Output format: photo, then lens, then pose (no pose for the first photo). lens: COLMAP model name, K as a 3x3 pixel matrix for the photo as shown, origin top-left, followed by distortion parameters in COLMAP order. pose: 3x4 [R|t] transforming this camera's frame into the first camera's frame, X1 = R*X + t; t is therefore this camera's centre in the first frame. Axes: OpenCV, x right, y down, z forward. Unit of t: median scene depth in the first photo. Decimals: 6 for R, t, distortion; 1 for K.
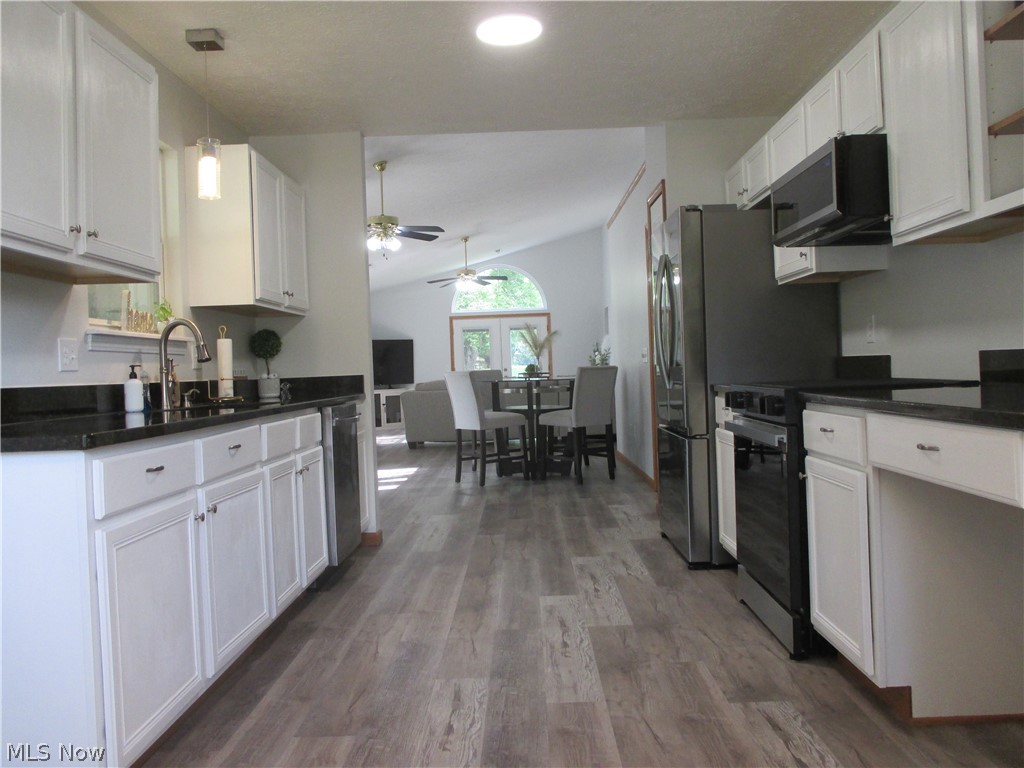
lens RADIAL K [[860.9, 0, 521.0], [0, 860.9, 379.4], [0, 0, 1]] dist [-0.023463, 0.006942]
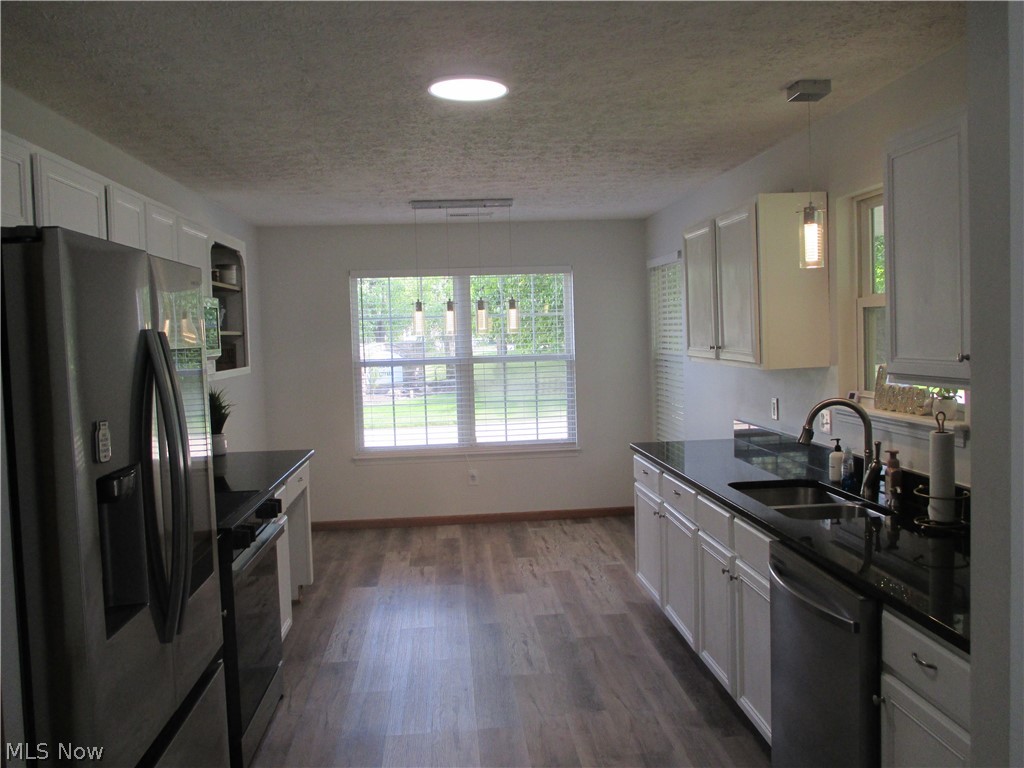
lens RADIAL K [[860.9, 0, 512.0], [0, 860.9, 380.0], [0, 0, 1]] dist [-0.023463, 0.006942]
pose [[-0.993792, 0.075152, -0.082032, 0.029806], [0.069383, 0.995057, 0.071051, -0.160304], [0.086966, 0.064919, -0.994094, 1.676004]]
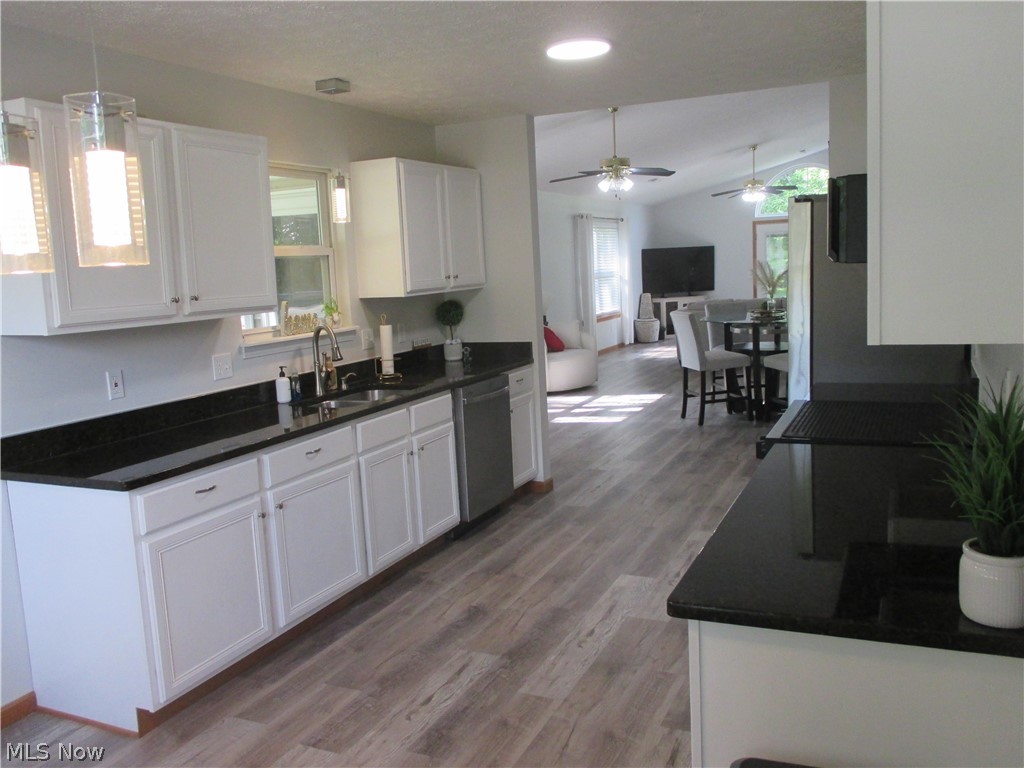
lens RADIAL K [[860.9, 0, 516.2], [0, 860.9, 381.2], [0, 0, 1]] dist [-0.023463, 0.006942]
pose [[0.910974, 0.050039, -0.409418, 0.323704], [0.009520, 0.989799, 0.142156, -0.143308], [0.412354, -0.133398, 0.901204, -0.011191]]
